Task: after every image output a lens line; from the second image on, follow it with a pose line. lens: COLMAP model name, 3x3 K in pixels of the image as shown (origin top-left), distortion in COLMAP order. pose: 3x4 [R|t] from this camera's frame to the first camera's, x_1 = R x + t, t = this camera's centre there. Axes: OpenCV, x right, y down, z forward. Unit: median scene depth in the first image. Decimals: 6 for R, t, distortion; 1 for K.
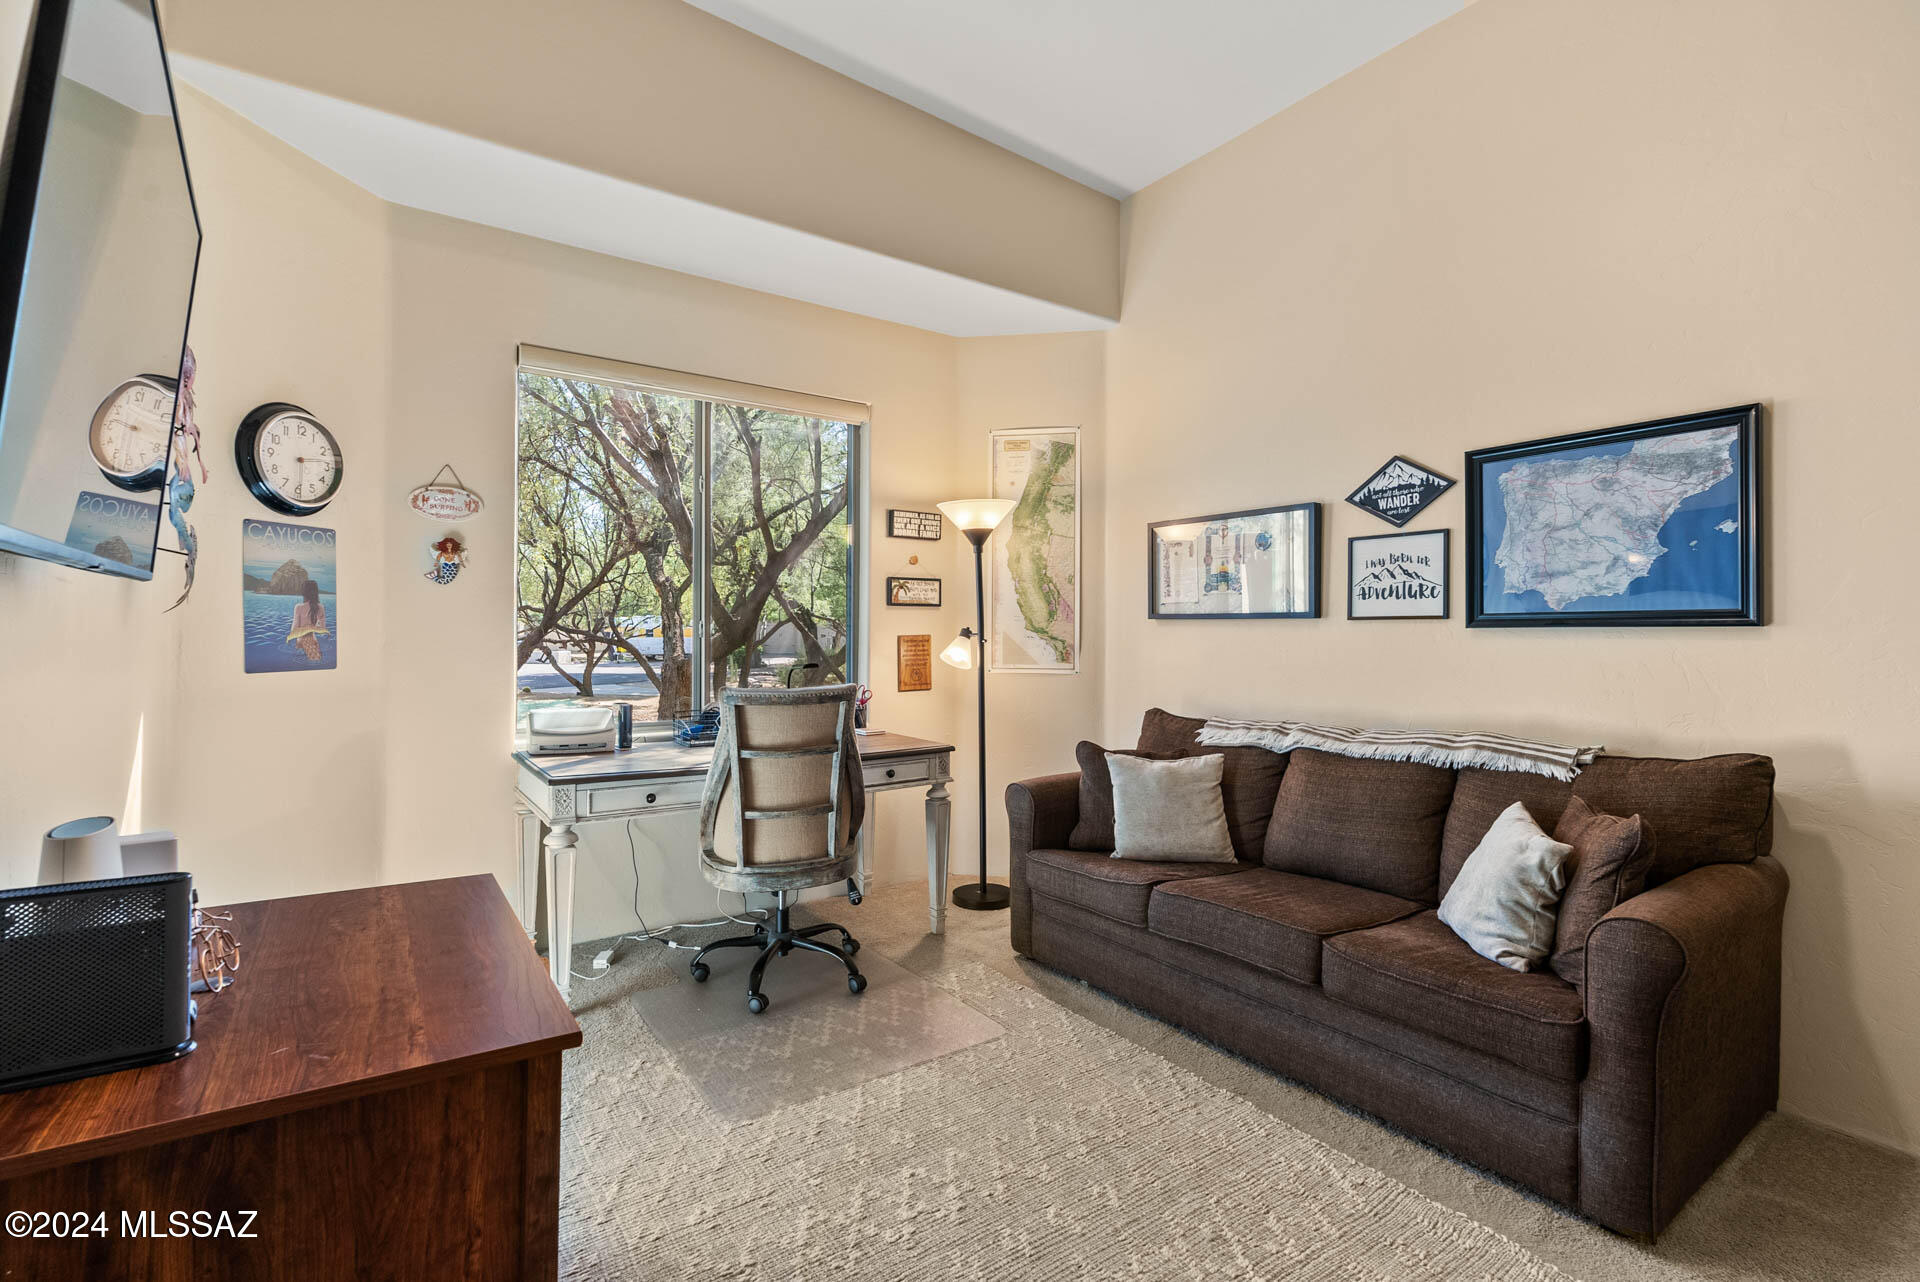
lens RADIAL K [[878.4, 0, 949.9], [0, 878.4, 637.7], [0, 0, 1]] dist [-0.008755, 0.003669]
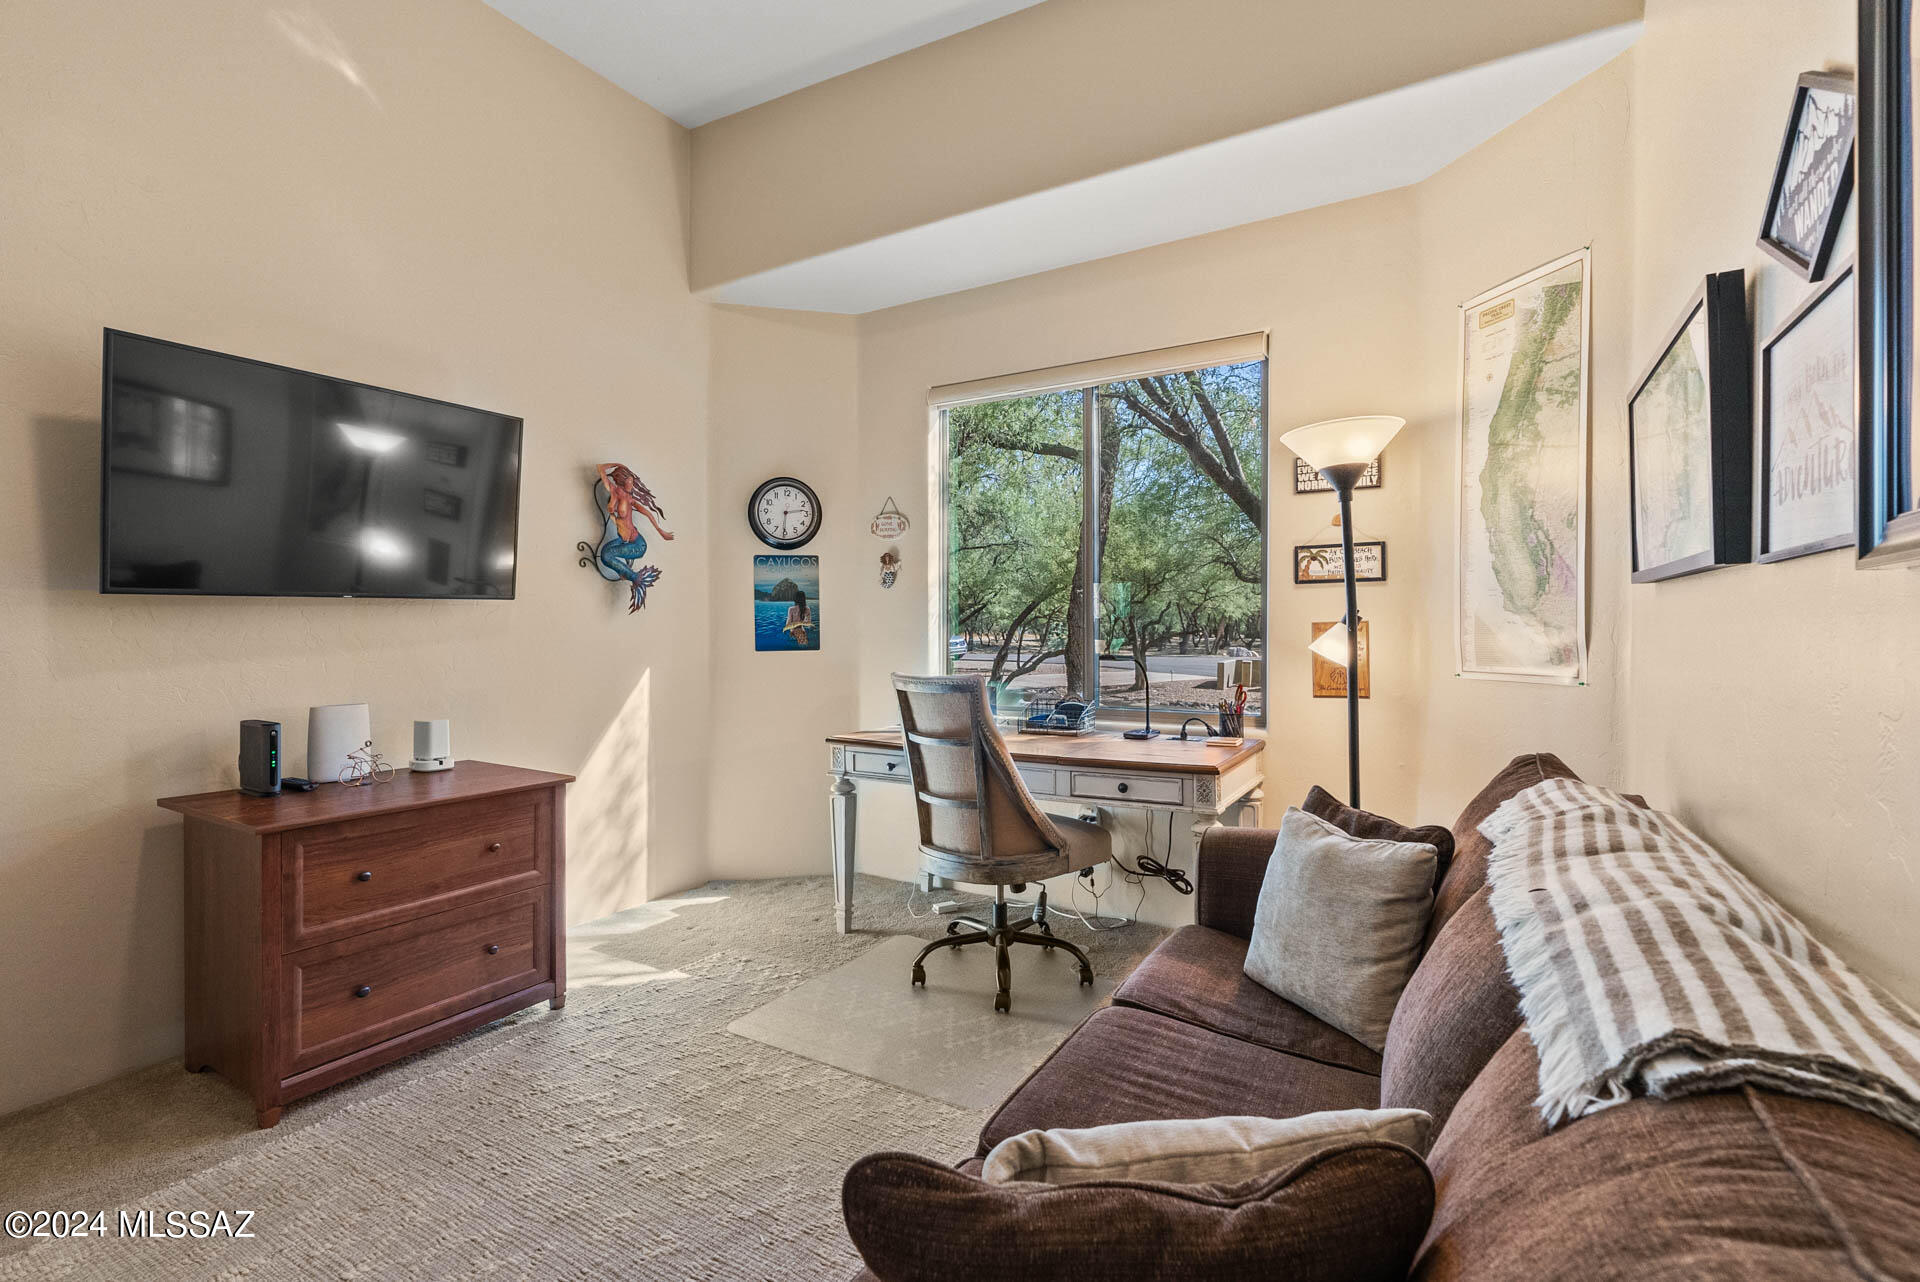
lens RADIAL K [[878.4, 0, 949.7], [0, 878.4, 638.6], [0, 0, 1]] dist [-0.008755, 0.003669]
pose [[0.410032, 0.003464, -0.912065, 0.665694], [0.002805, 0.999983, 0.005059, 0.008550], [0.912067, -0.004633, 0.410015, 0.542183]]
